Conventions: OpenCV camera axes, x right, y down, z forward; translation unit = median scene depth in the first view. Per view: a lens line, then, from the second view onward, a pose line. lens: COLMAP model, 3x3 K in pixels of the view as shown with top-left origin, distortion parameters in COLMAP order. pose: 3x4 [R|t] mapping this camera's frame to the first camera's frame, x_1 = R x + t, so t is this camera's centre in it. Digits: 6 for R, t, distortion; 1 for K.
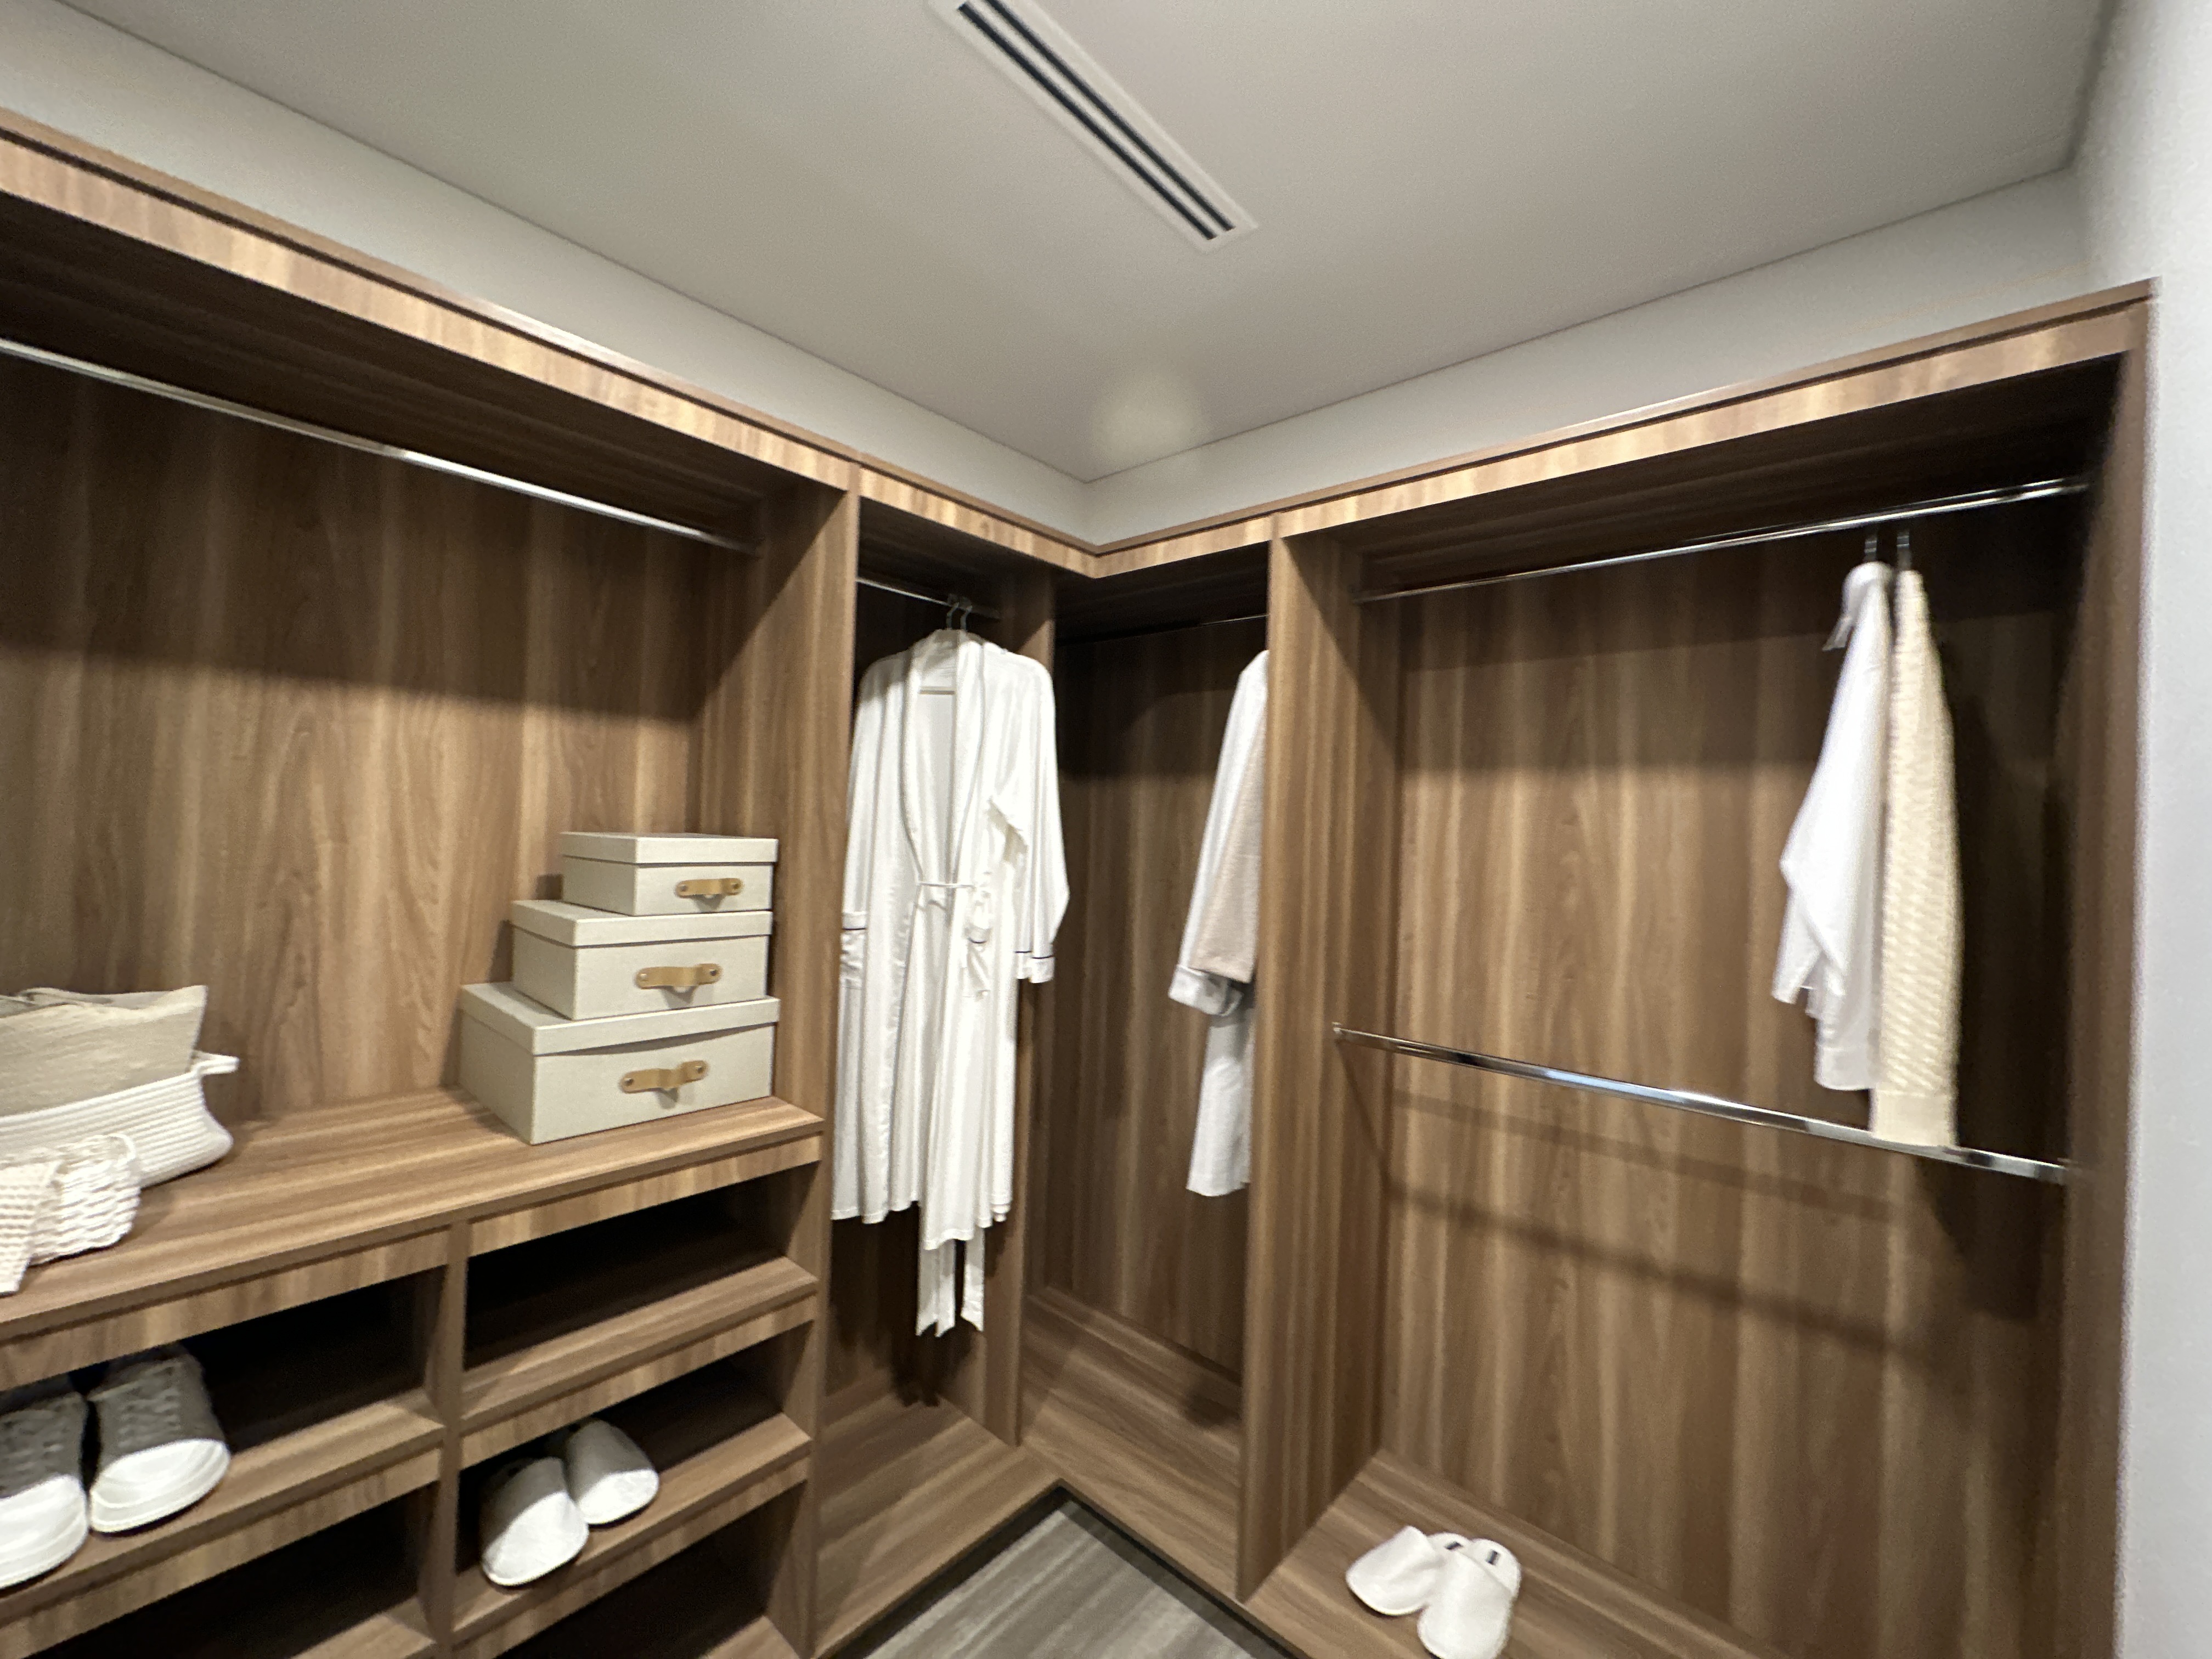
lens RADIAL K [[889.6, 0, 1097.2], [0, 889.6, 828.7], [0, 0, 1]] dist [-0.003158, 0.000570]
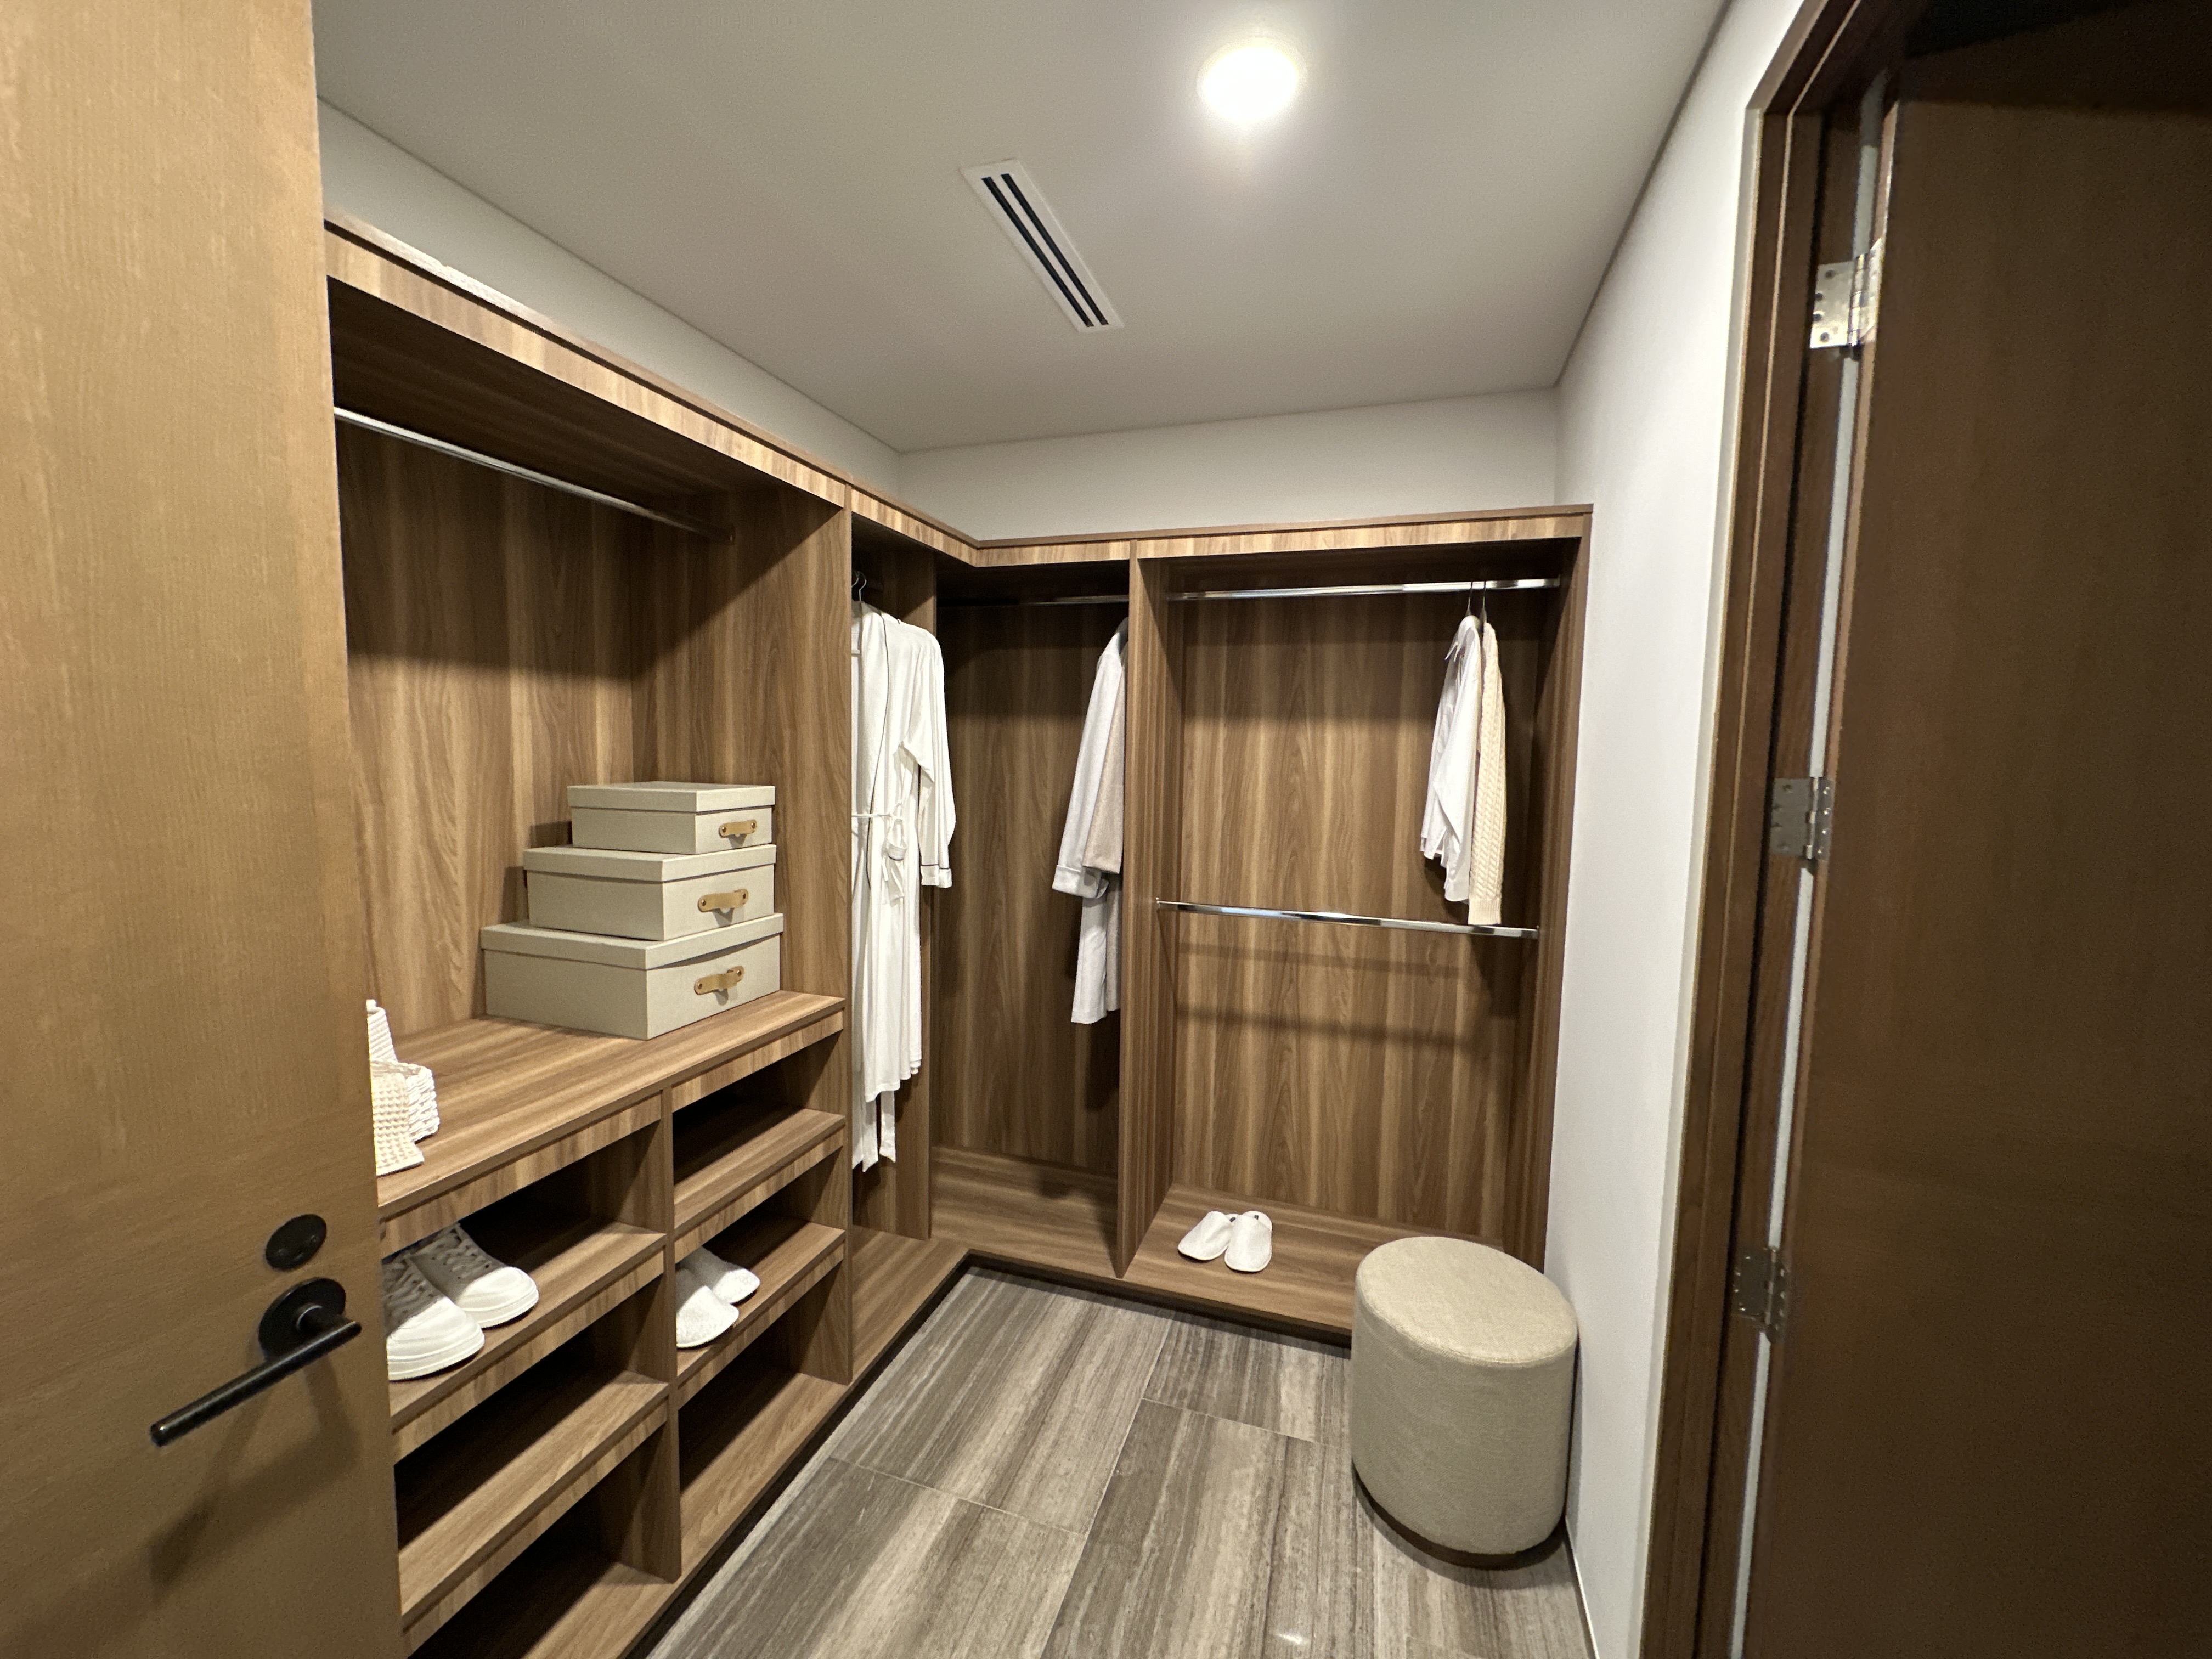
lens RADIAL K [[889.6, 0, 1106.3], [0, 889.6, 830.9], [0, 0, 1]] dist [-0.003158, 0.000570]
pose [[0.915968, -0.055124, 0.397446, -0.426960], [0.012750, 0.994017, 0.108481, -0.053098], [-0.401048, -0.094298, 0.911191, -0.306247]]
